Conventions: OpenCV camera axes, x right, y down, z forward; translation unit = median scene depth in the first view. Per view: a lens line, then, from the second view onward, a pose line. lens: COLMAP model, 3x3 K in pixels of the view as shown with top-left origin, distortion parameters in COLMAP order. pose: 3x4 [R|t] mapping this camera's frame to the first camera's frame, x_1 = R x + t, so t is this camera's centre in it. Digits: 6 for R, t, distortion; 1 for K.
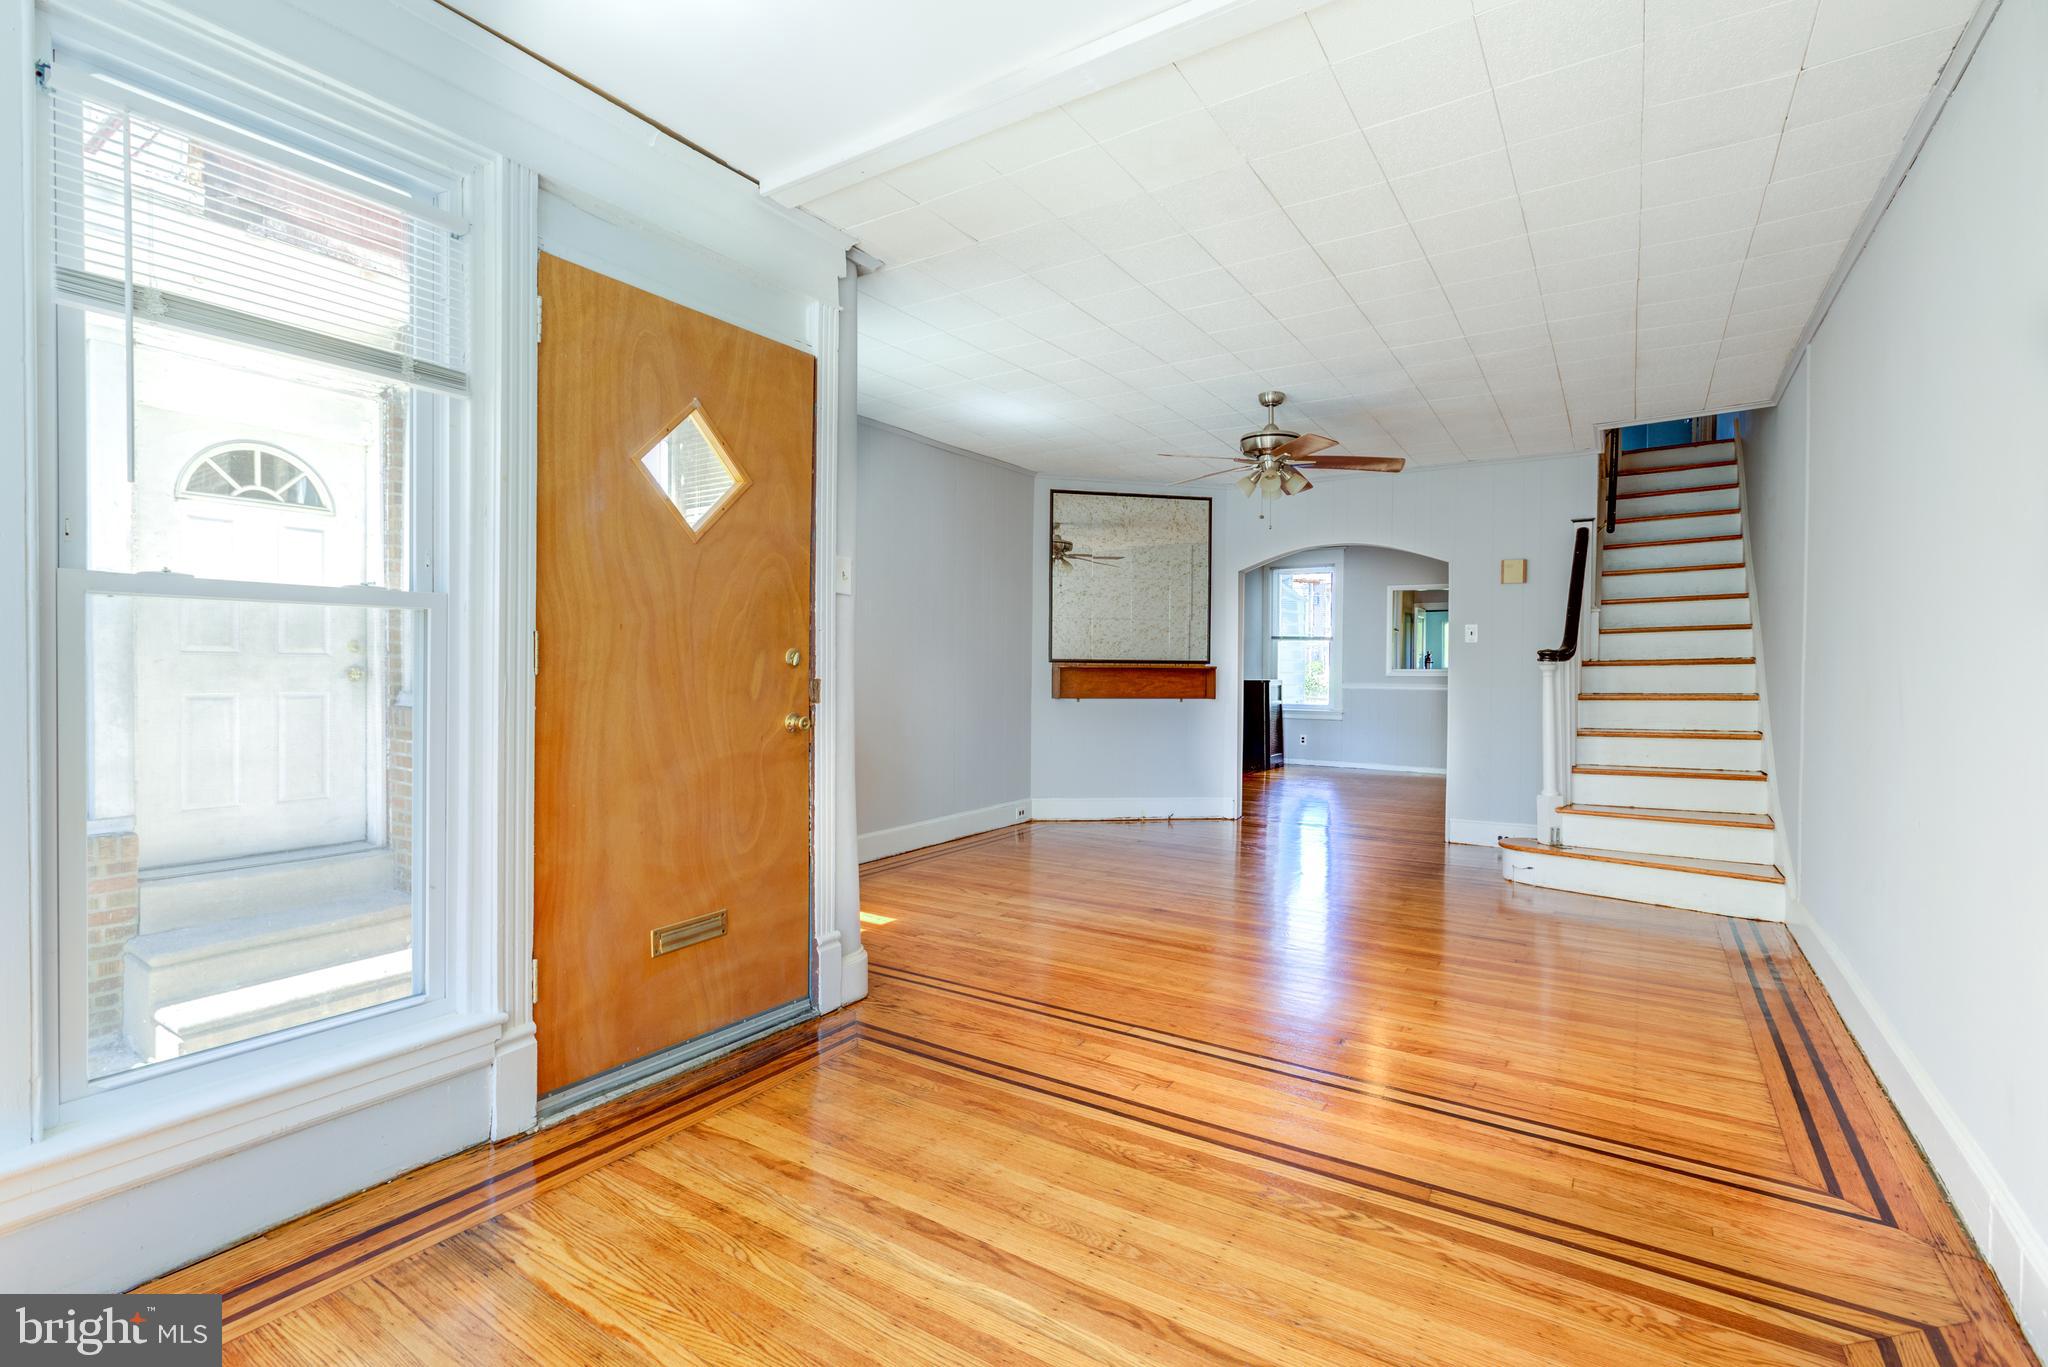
lens RADIAL K [[934.4, 0, 1030.5], [0, 934.4, 680.7], [0, 0, 1]] dist [-0.012919, 0.005022]
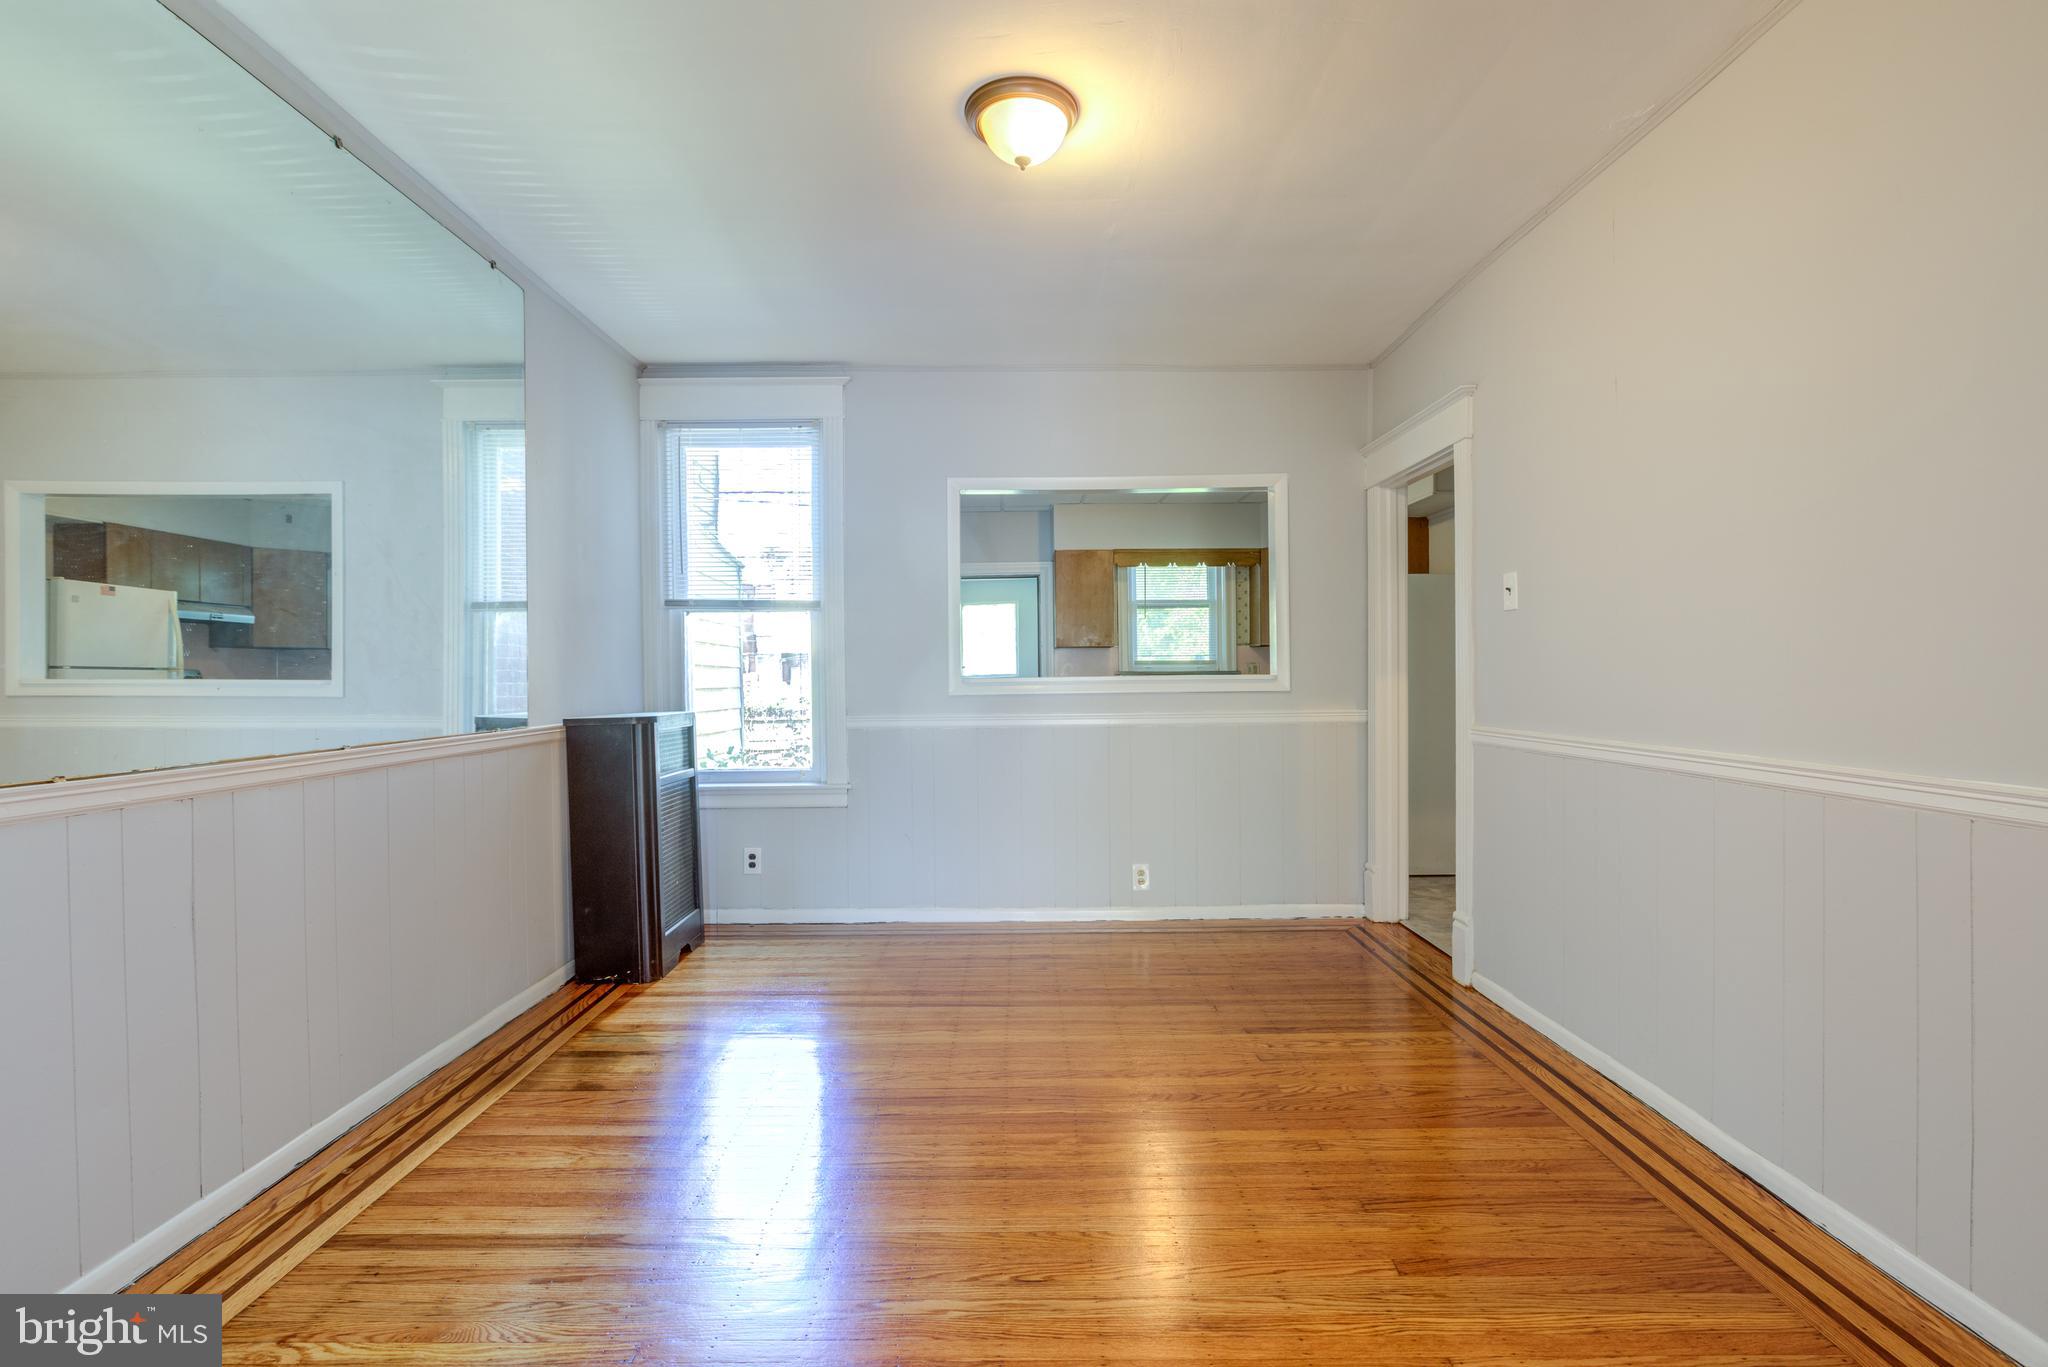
lens RADIAL K [[934.4, 0, 1024.9], [0, 934.4, 695.3], [0, 0, 1]] dist [-0.012919, 0.005022]
pose [[0.830585, -0.024558, 0.556350, 0.271475], [0.023425, 0.999684, 0.009157, -0.013056], [-0.556399, 0.005426, 0.830898, 0.970393]]
